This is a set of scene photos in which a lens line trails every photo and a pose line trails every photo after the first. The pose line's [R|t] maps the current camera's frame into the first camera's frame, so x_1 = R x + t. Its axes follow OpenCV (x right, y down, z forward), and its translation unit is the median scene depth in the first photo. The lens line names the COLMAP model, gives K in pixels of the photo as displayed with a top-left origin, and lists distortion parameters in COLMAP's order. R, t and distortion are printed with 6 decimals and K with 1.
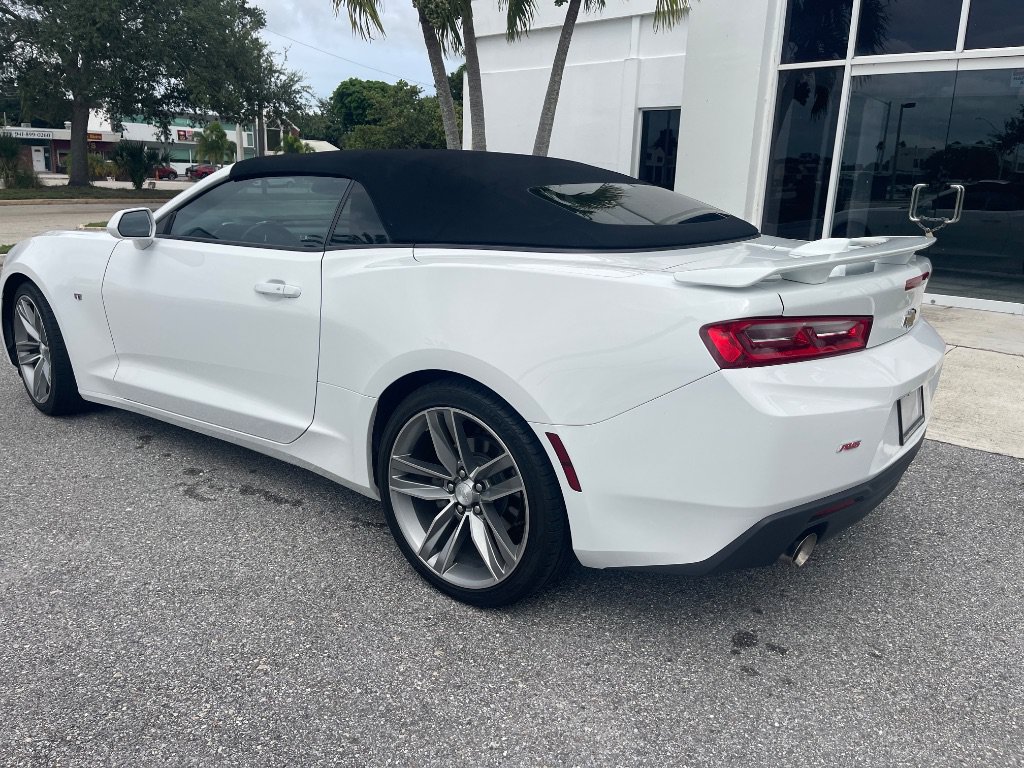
lens RADIAL K [[760.9, 0, 509.7], [0, 760.9, 385.2], [0, 0, 1]] dist [0.073703, -0.103292]
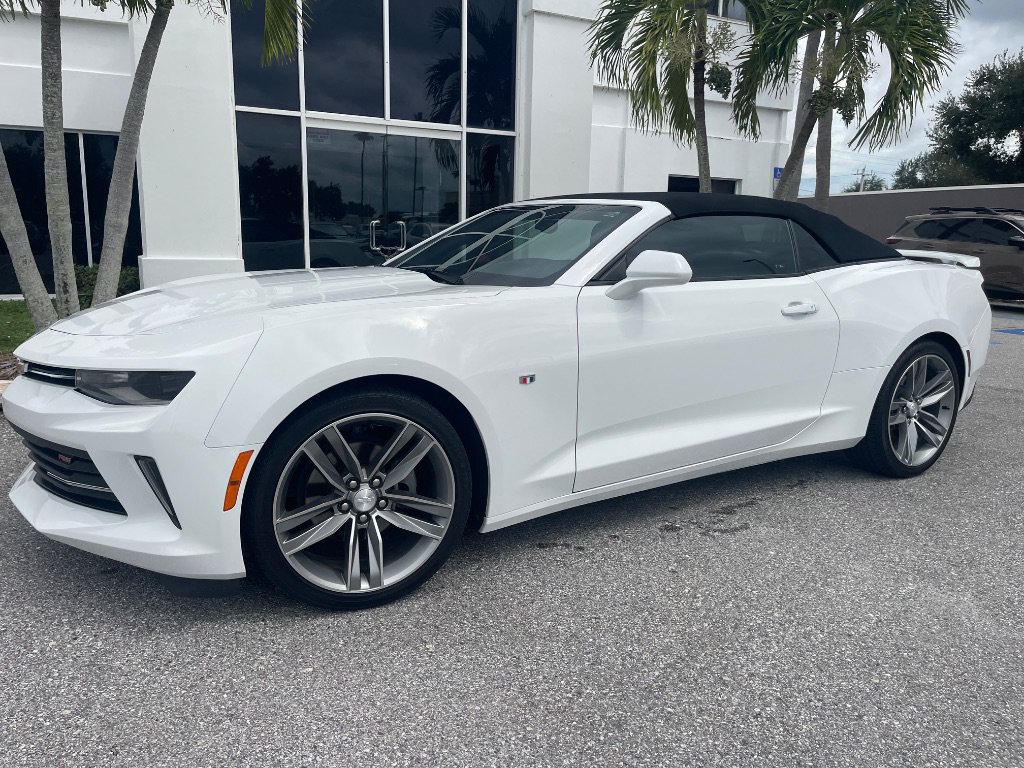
lens RADIAL K [[761.7, 0, 506.9], [0, 761.7, 389.9], [0, 0, 1]] dist [0.075432, -0.105472]
pose [[0.363029, -0.202495, 0.909508, -1.574900], [0.234991, 0.964446, 0.120930, -0.253945], [-0.901659, 0.169825, 0.397707, 0.946208]]
